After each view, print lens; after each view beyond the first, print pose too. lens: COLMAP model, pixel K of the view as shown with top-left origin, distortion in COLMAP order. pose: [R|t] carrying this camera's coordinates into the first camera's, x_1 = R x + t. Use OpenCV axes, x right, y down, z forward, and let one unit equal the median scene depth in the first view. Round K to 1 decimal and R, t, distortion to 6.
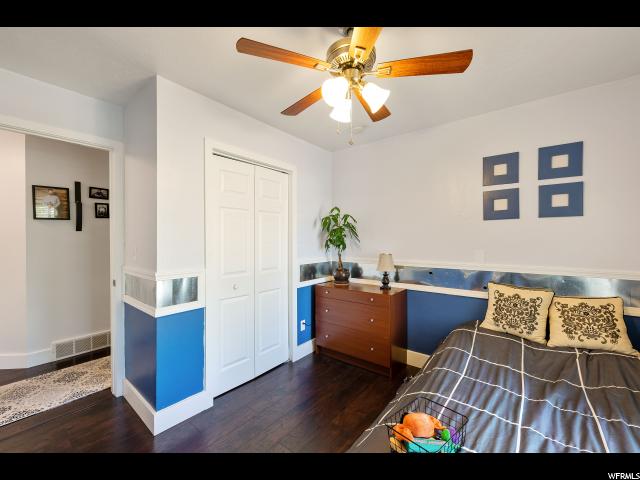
lens RADIAL K [[257.6, 0, 320.0], [0, 257.6, 240.0], [0, 0, 1]] dist [-0.002482, -0.000214]
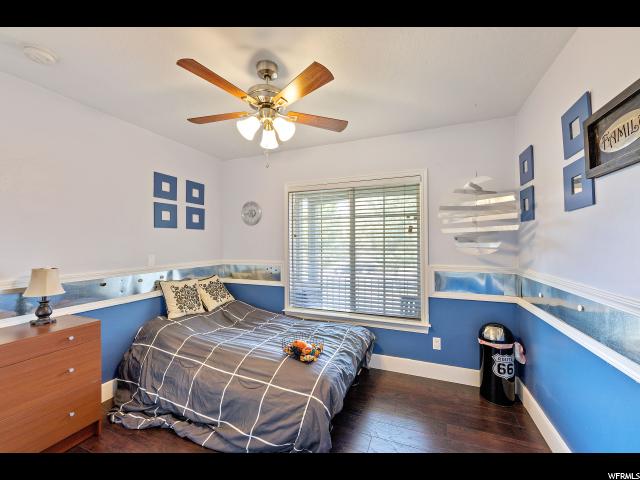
lens RADIAL K [[257.6, 0, 320.0], [0, 257.6, 240.0], [0, 0, 1]] dist [-0.002482, -0.000214]
pose [[-0.280187, 0.010137, 0.959892, -0.694723], [0.010506, 0.999917, -0.007493, -0.005988], [-0.959888, 0.007985, -0.280271, 0.669908]]
